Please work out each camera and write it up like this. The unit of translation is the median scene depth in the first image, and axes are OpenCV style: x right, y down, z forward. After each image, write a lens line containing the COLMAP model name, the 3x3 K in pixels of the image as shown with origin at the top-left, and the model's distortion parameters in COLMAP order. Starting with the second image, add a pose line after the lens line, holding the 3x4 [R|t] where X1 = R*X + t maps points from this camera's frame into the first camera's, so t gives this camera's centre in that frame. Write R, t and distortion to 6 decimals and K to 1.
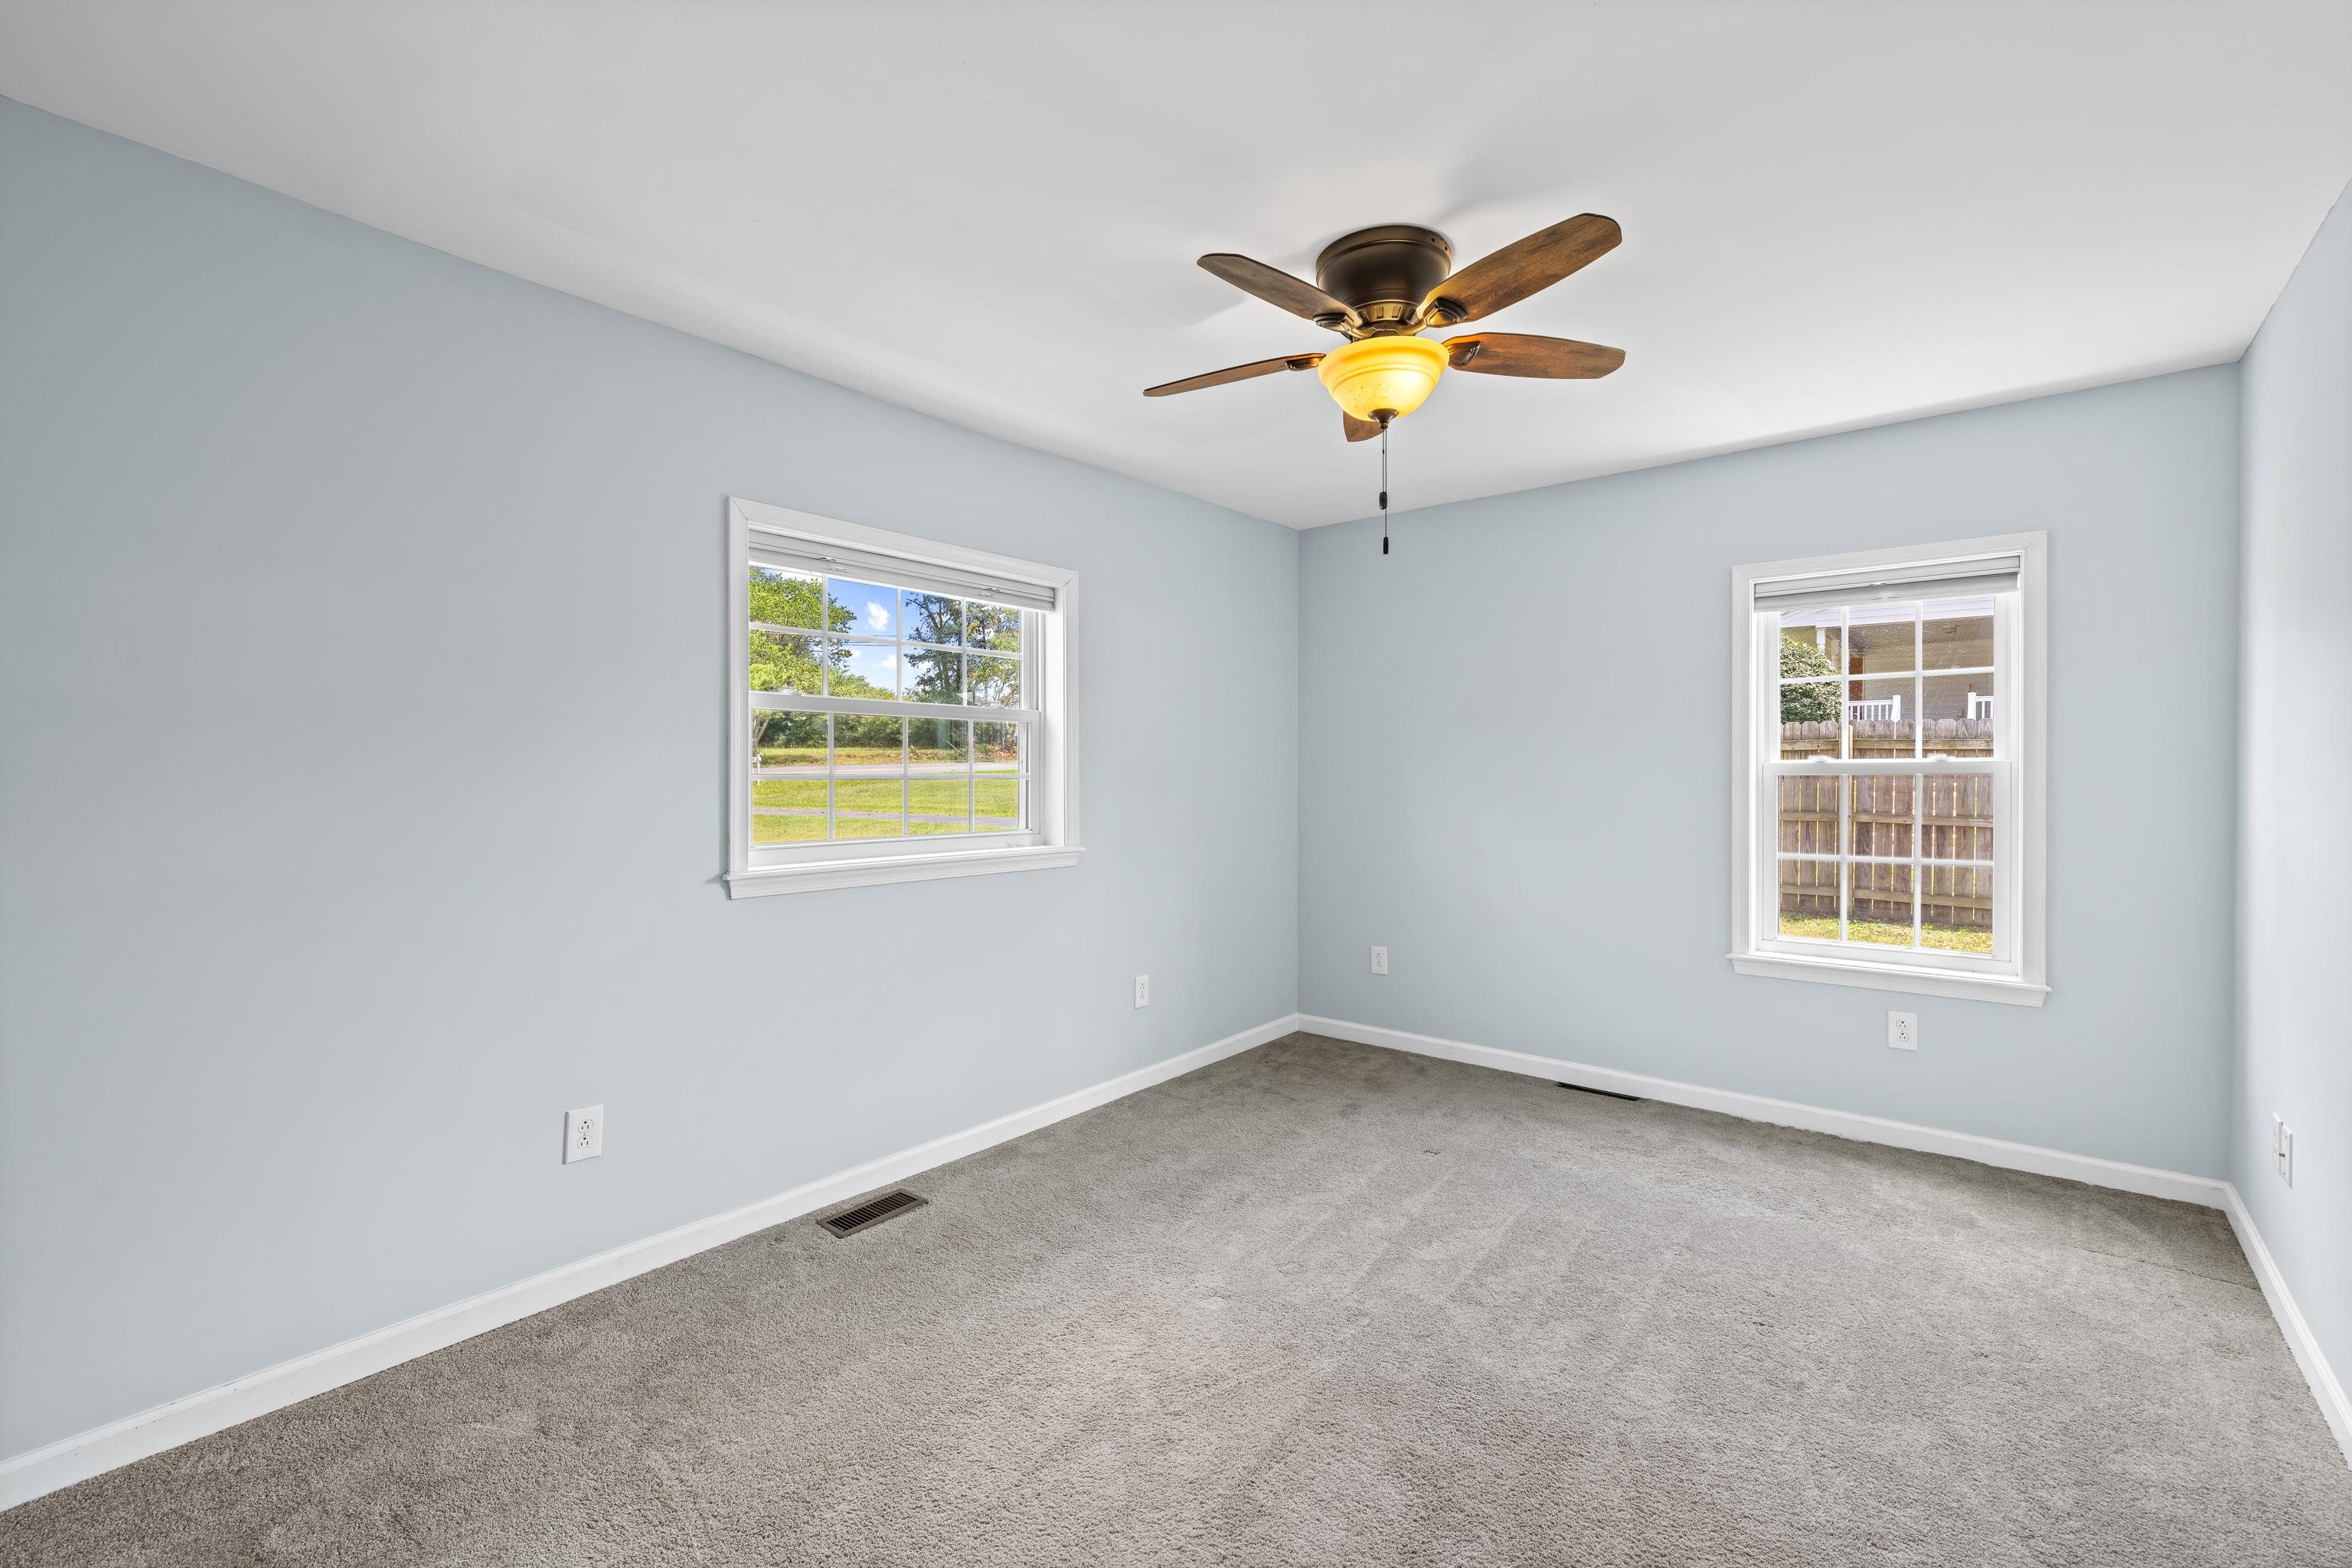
lens RADIAL K [[1000.4, 0, 1171.1], [0, 1000.4, 781.1], [0, 0, 1]] dist [0.001425, 0.000950]
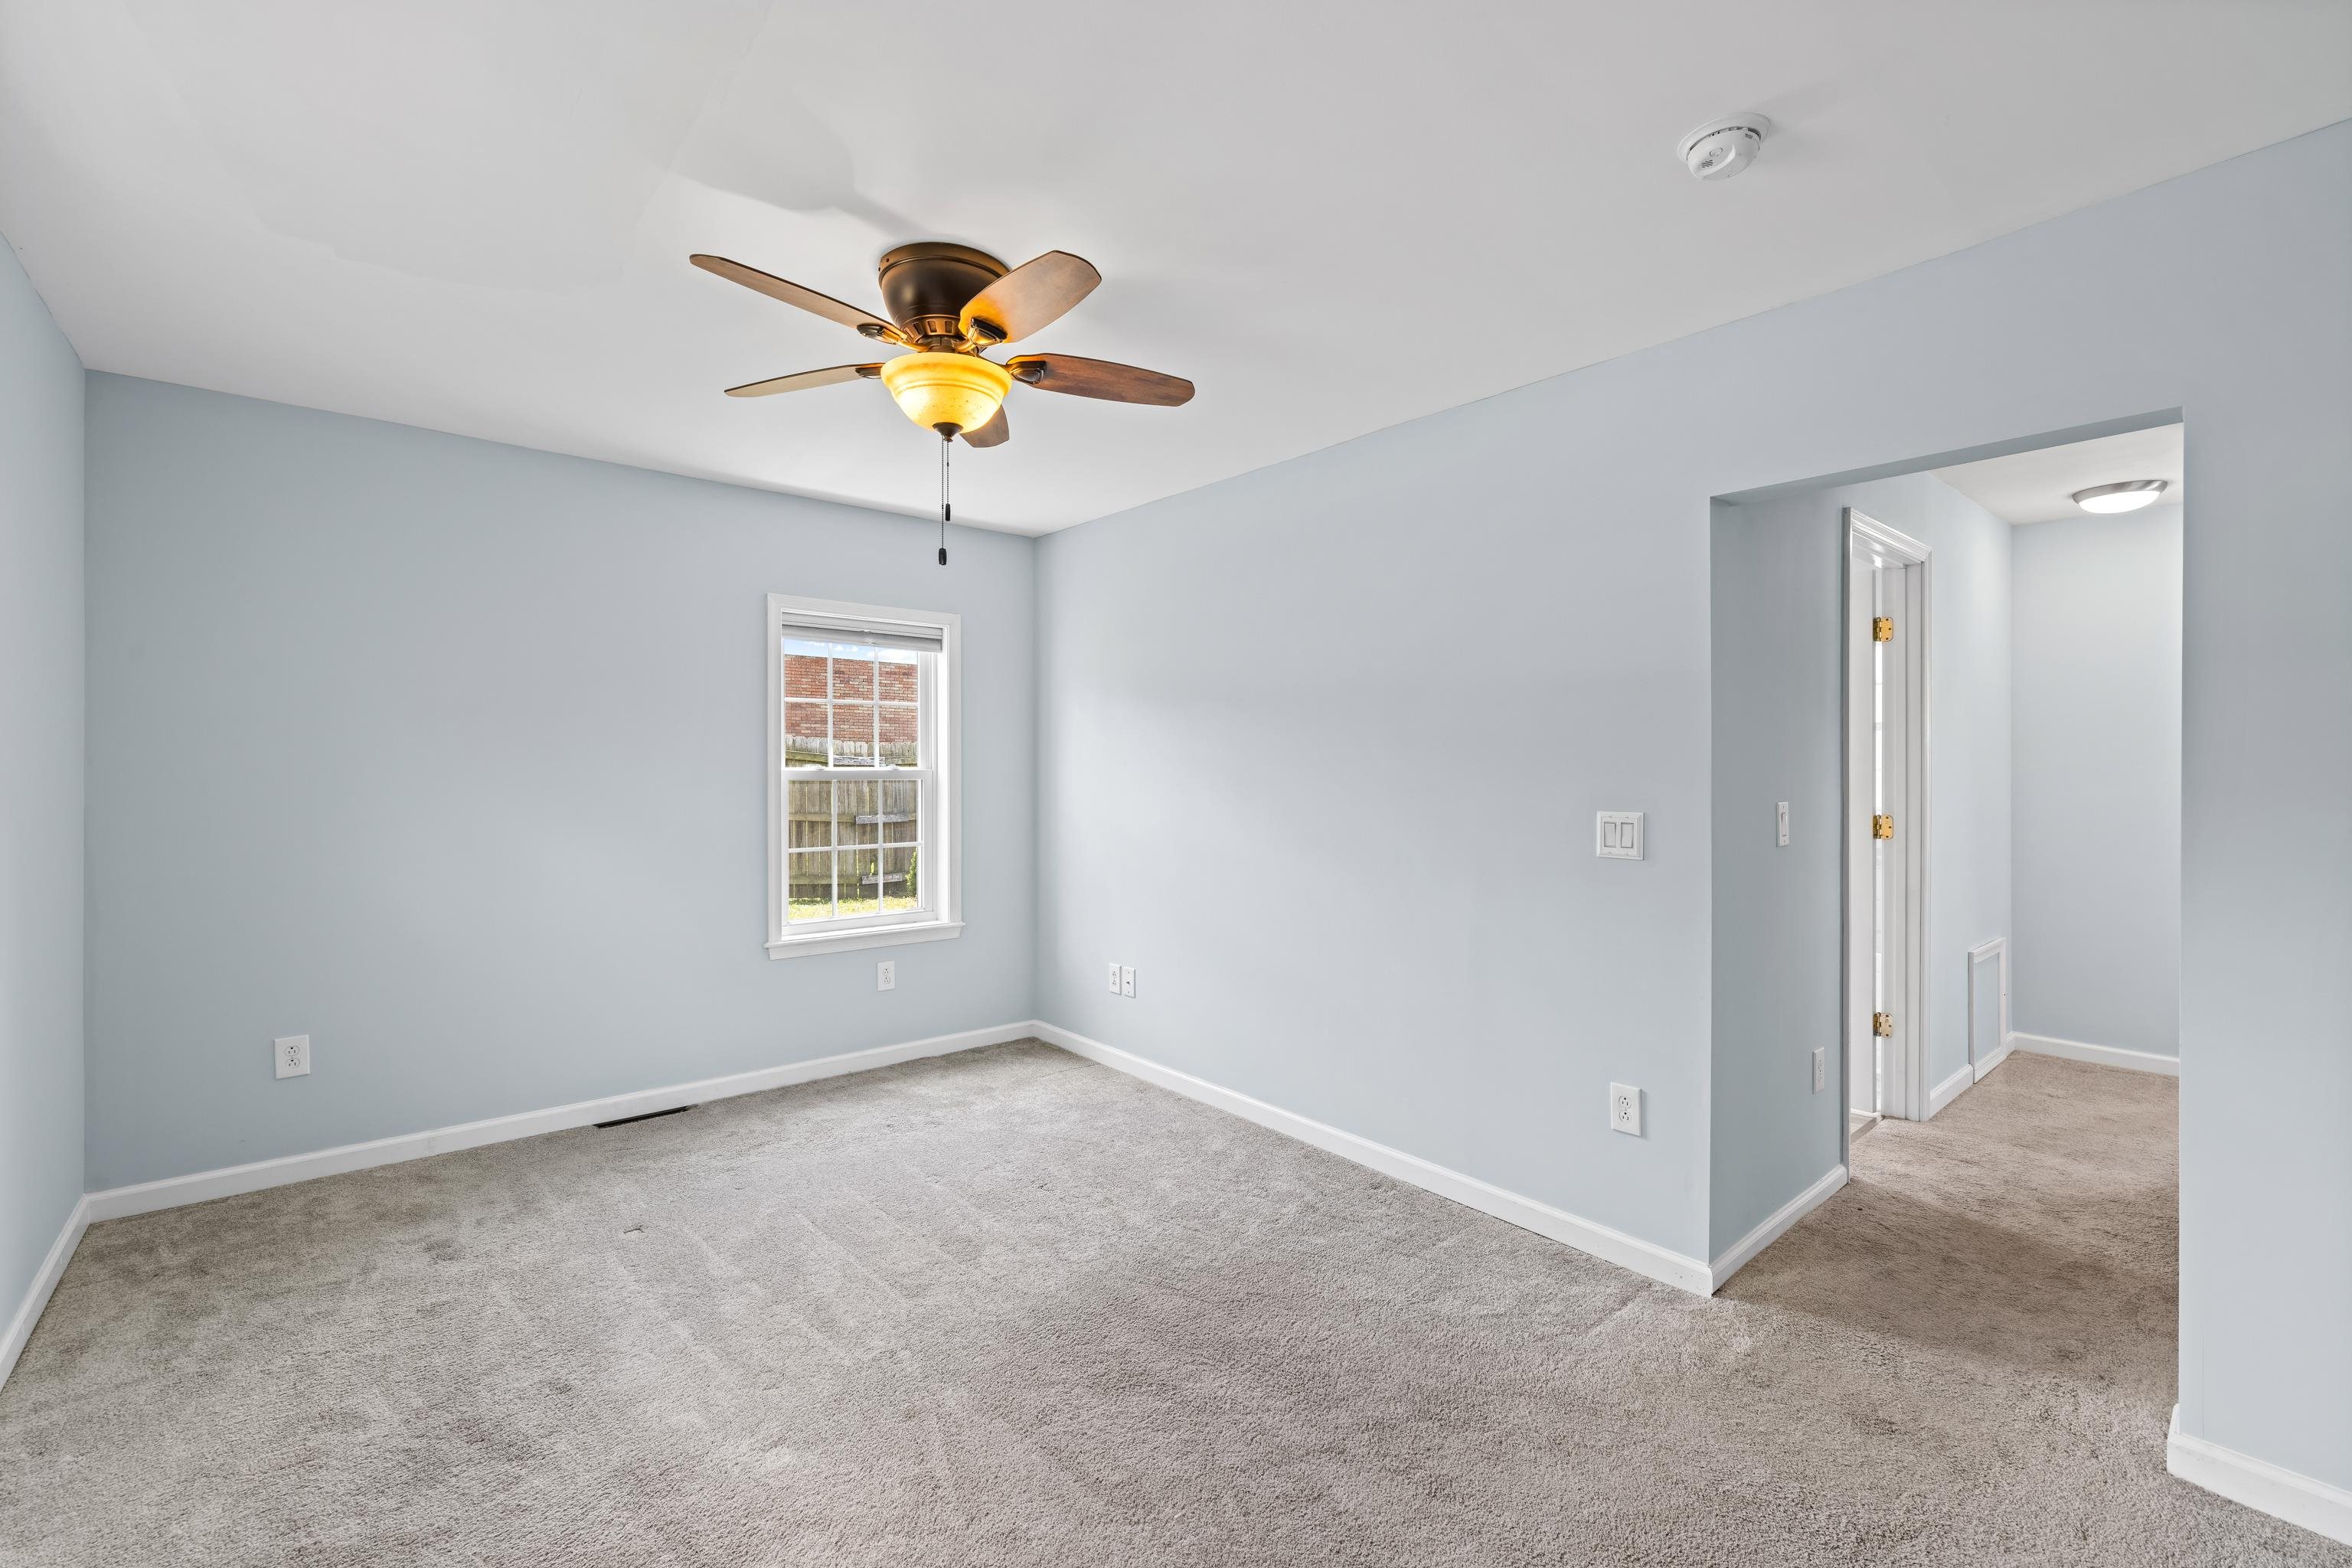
lens RADIAL K [[1000.4, 0, 1171.9], [0, 1000.4, 773.4], [0, 0, 1]] dist [0.001425, 0.000950]
pose [[0.179317, 0.001667, 0.983790, -0.456629], [0.009609, 0.999948, -0.003446, -0.006936], [-0.983744, 0.010071, 0.179291, 0.369146]]
